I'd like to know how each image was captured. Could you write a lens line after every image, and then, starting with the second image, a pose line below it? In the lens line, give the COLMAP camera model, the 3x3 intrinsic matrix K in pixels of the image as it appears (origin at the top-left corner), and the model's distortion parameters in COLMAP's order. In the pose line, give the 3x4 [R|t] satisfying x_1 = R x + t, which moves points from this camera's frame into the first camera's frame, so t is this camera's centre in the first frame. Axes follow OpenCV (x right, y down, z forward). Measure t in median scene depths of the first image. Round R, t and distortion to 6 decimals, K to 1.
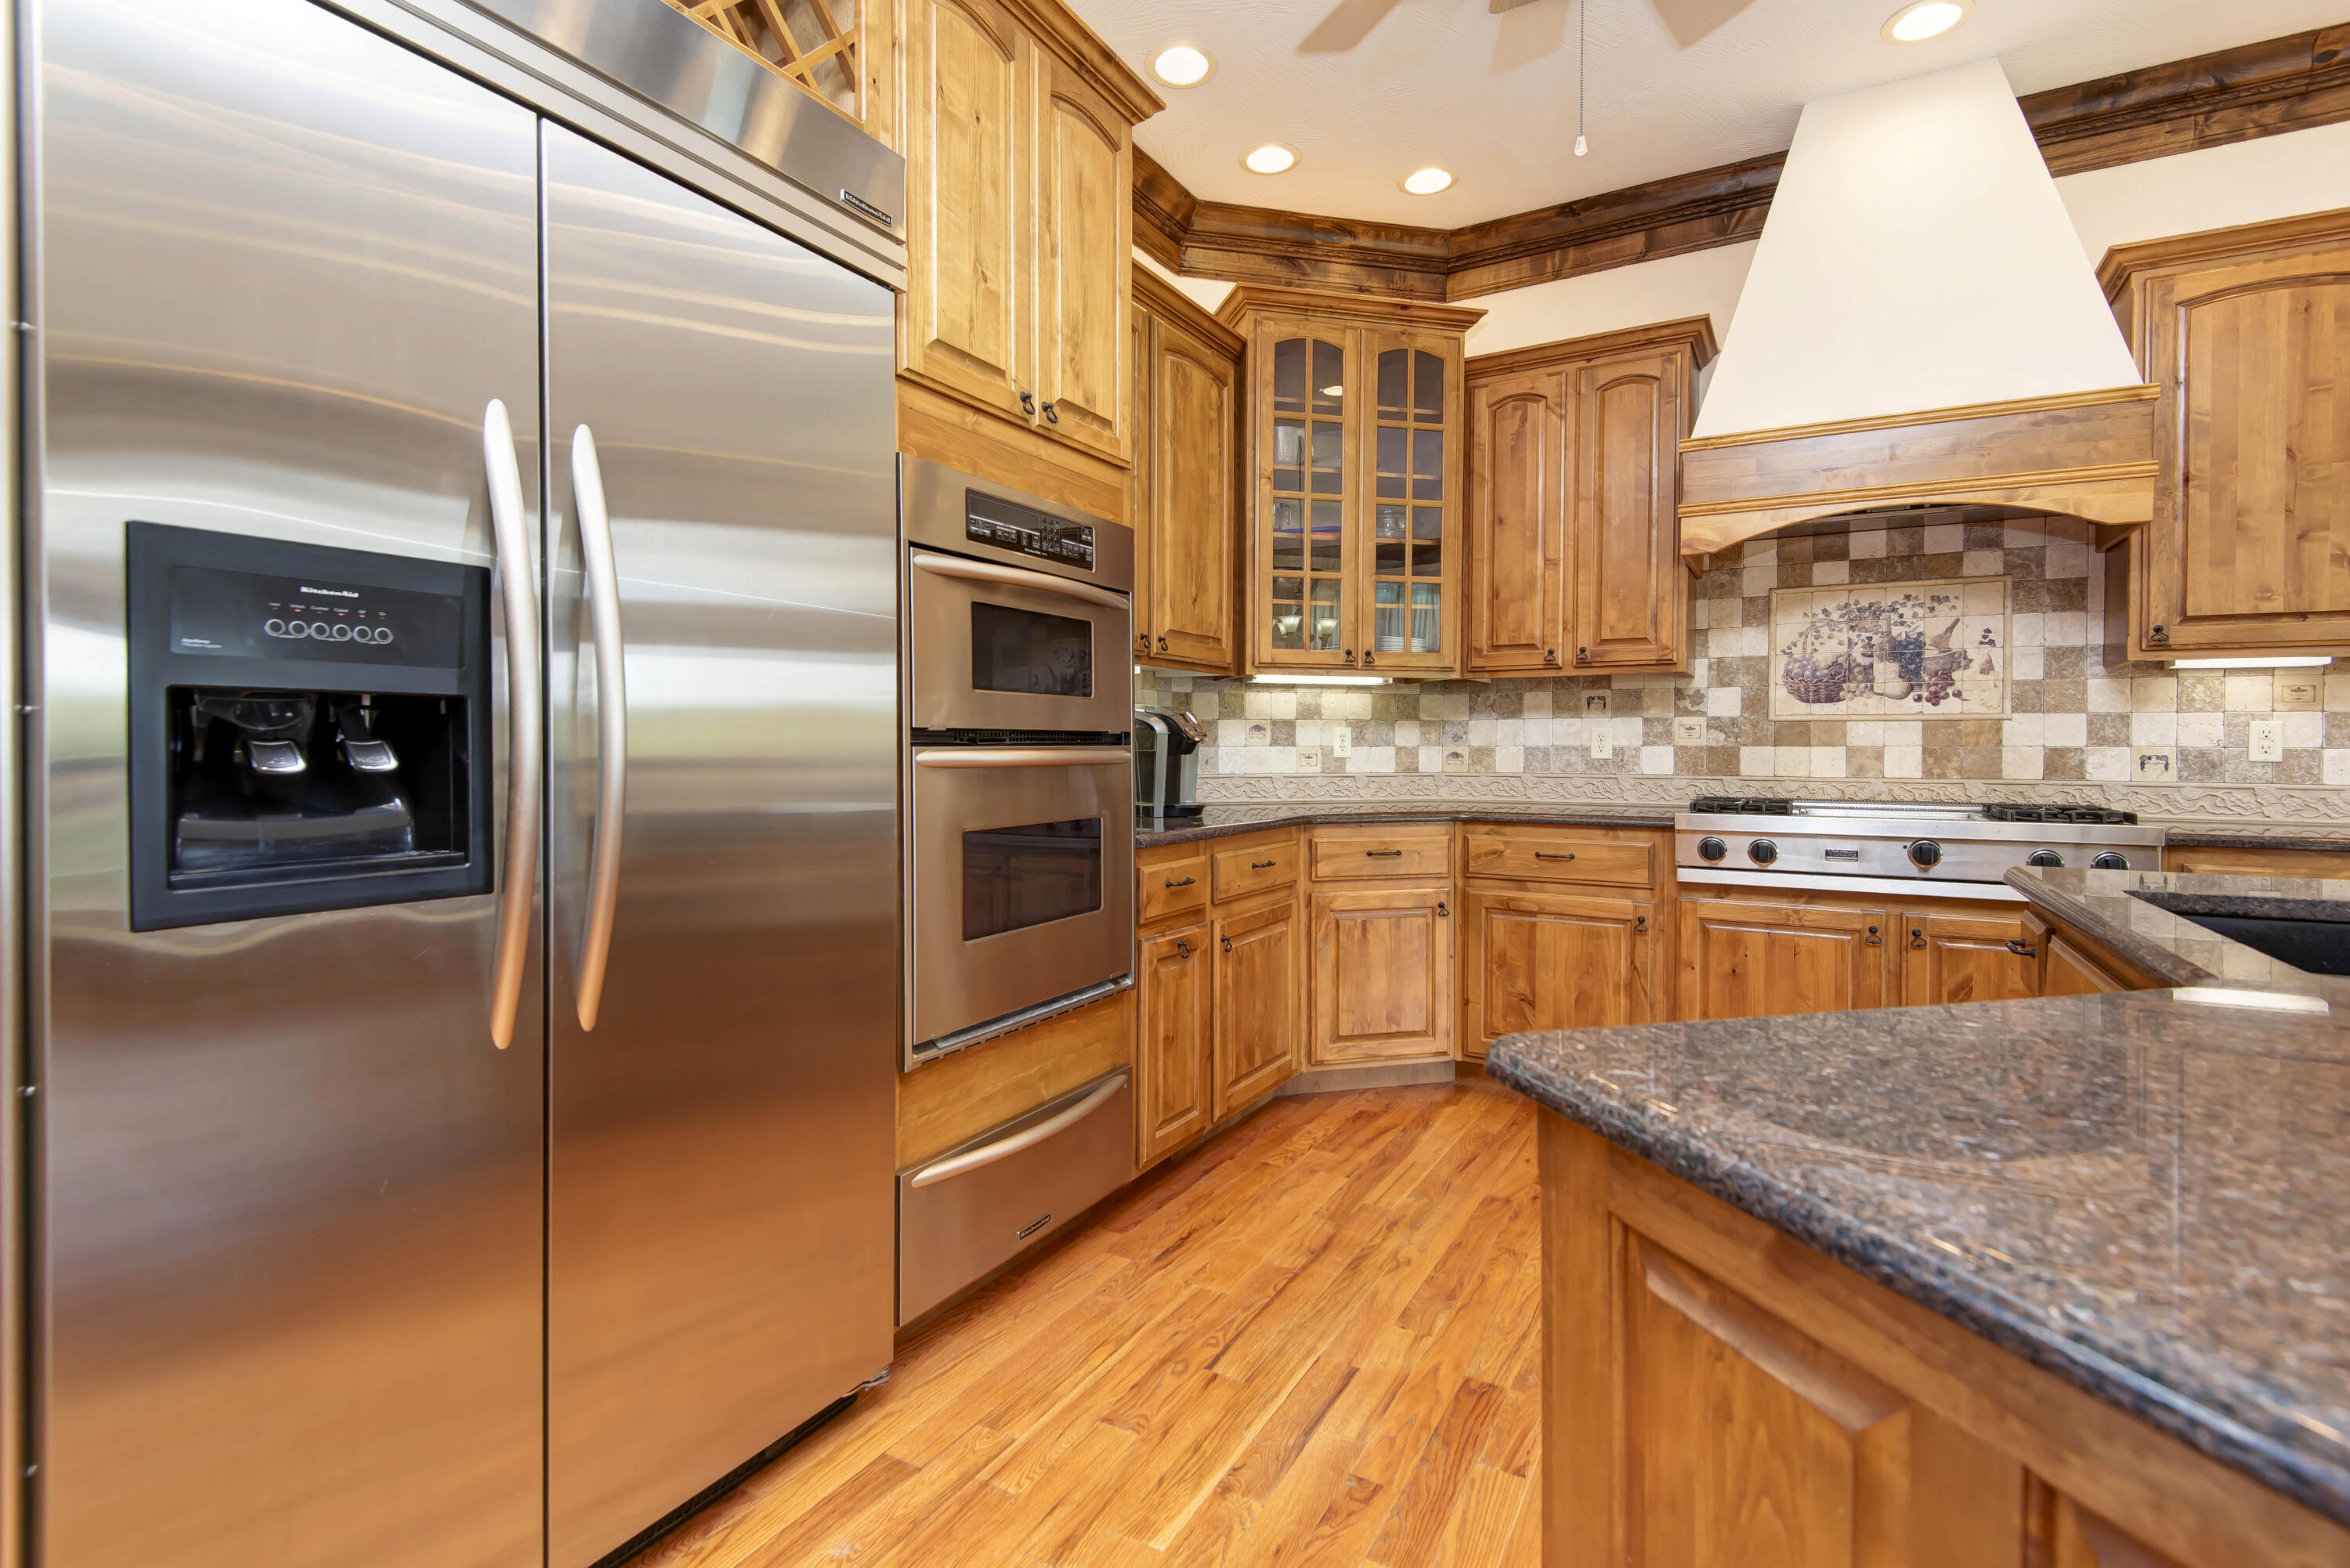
lens RADIAL K [[1101.5, 0, 1175.8], [0, 1101.5, 757.3], [0, 0, 1]] dist [0.044942, -0.031832]
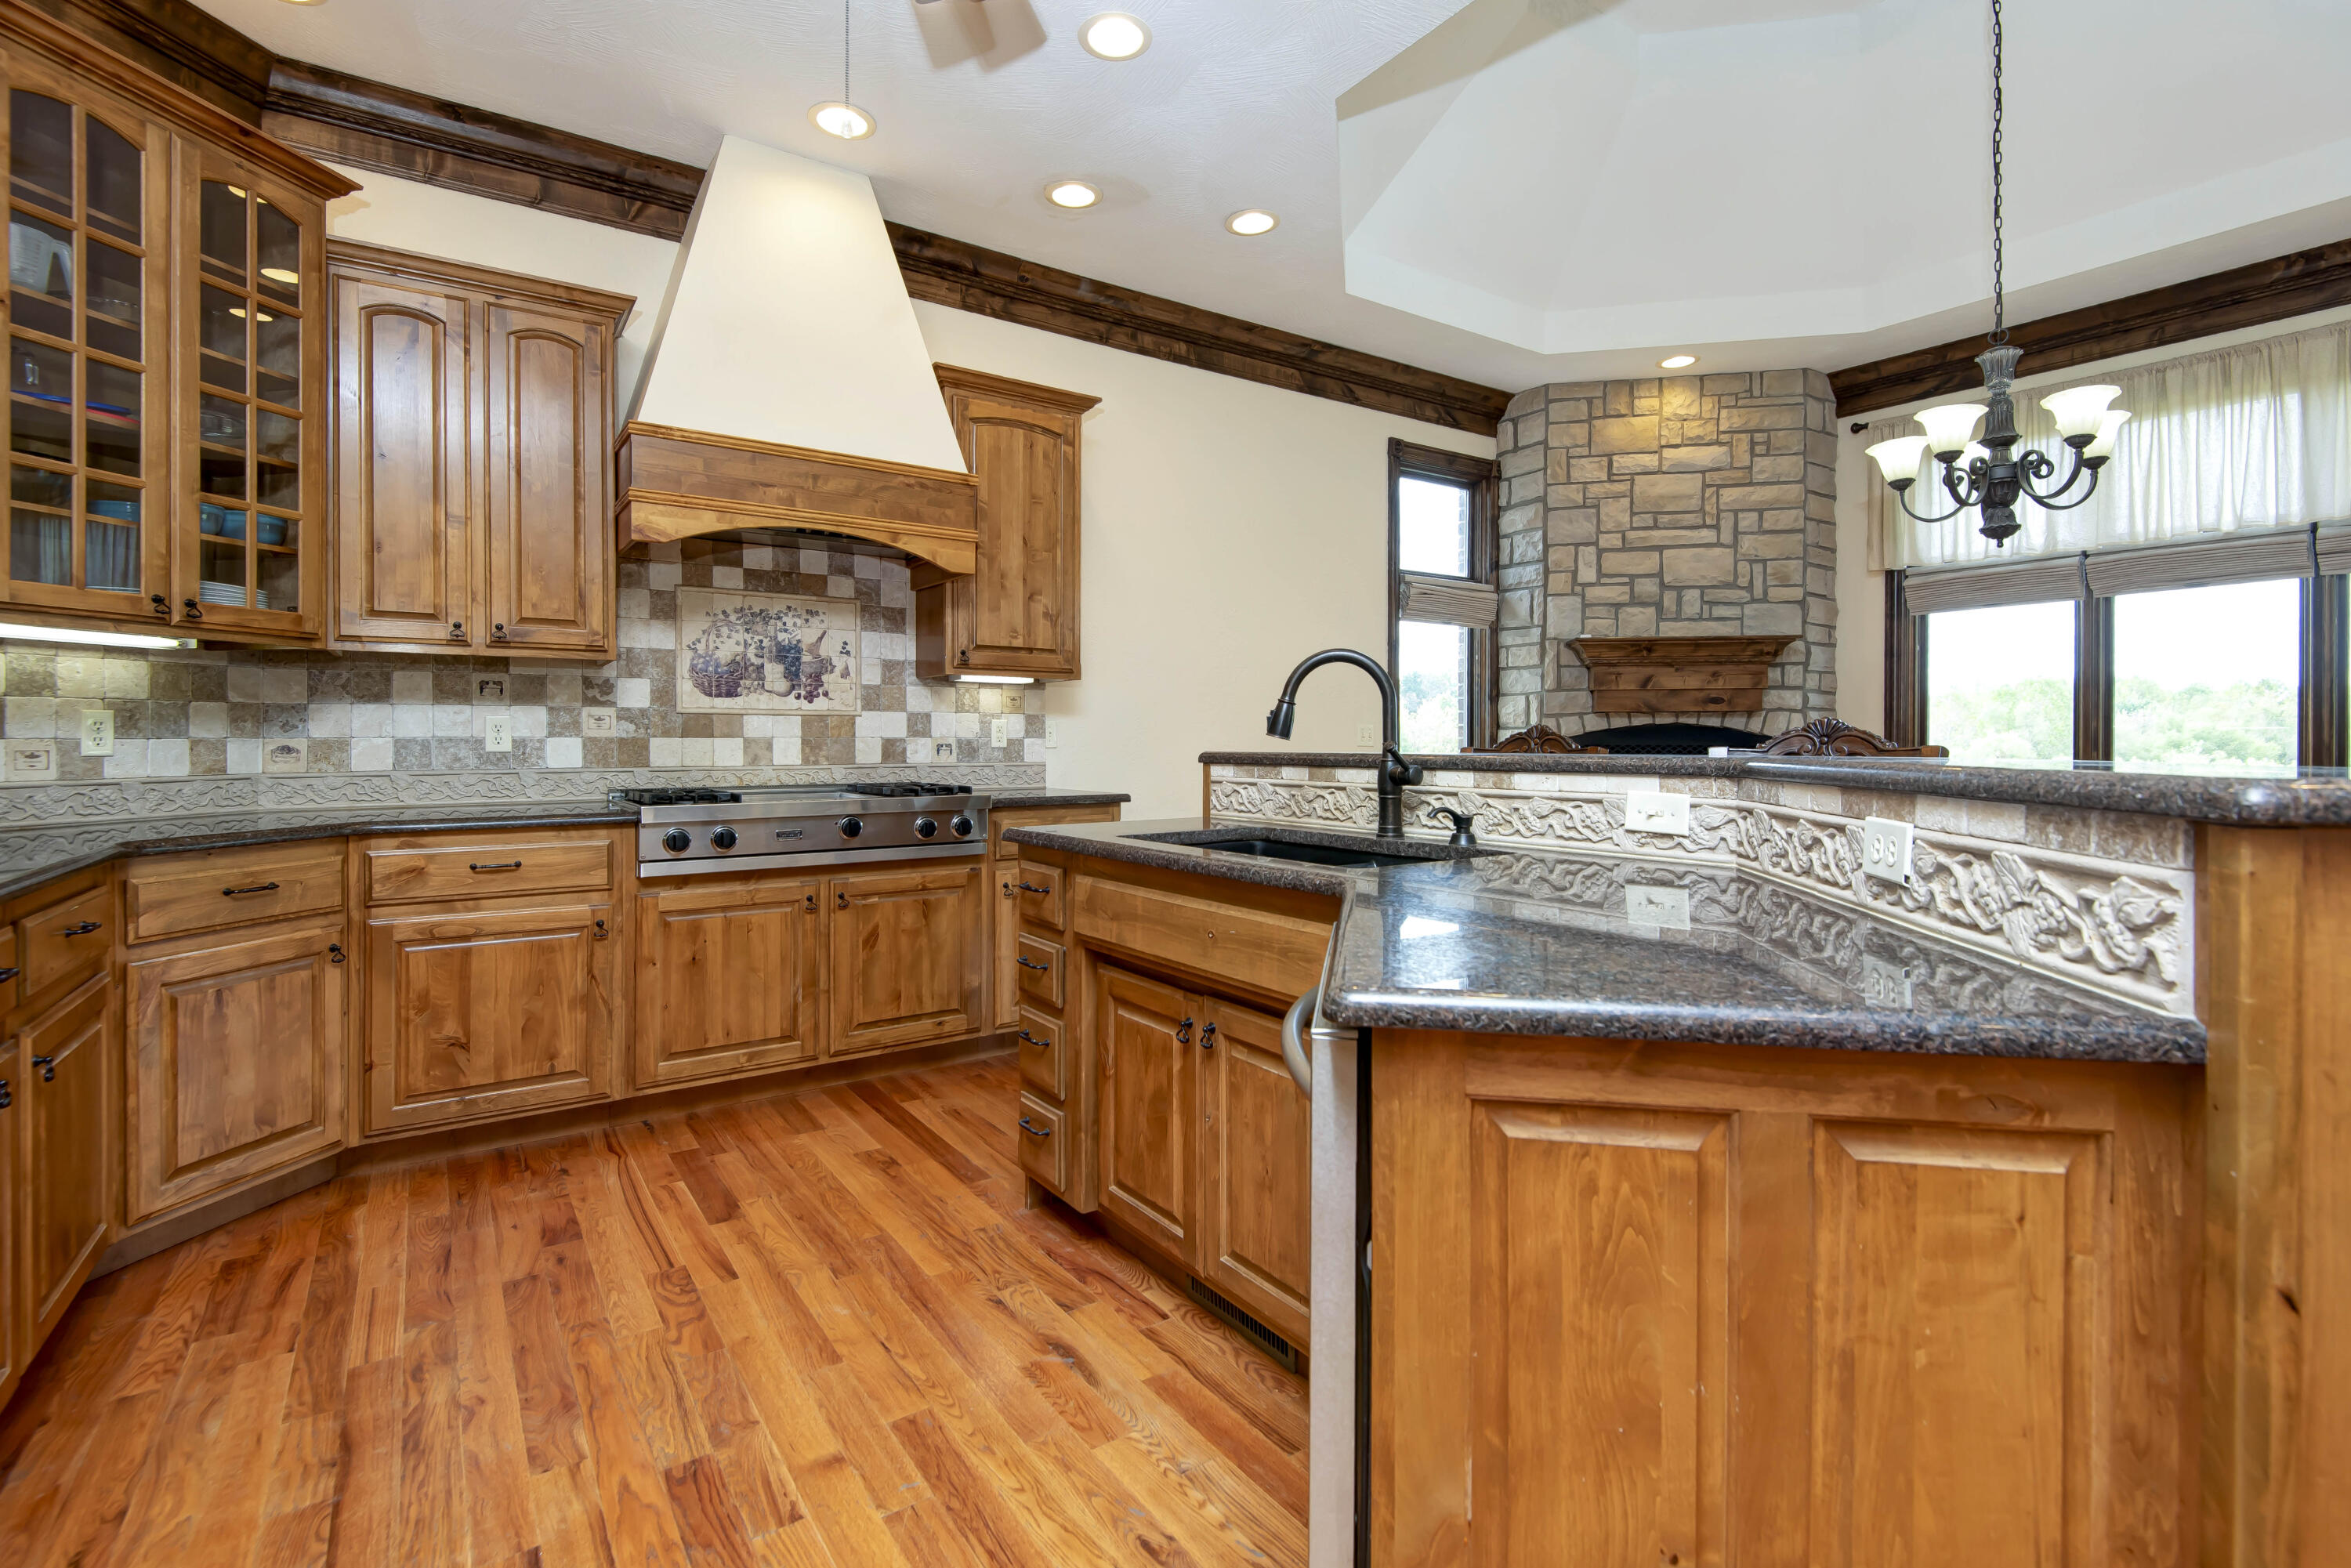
lens RADIAL K [[1085.8, 0, 1175.8], [0, 1085.8, 743.4], [0, 0, 1]] dist [0.023195, -0.014214]
pose [[0.432035, -0.006395, 0.901834, -0.187228], [0.010594, 0.999942, 0.002016, -0.001842], [-0.901795, 0.008683, 0.432078, 0.156479]]
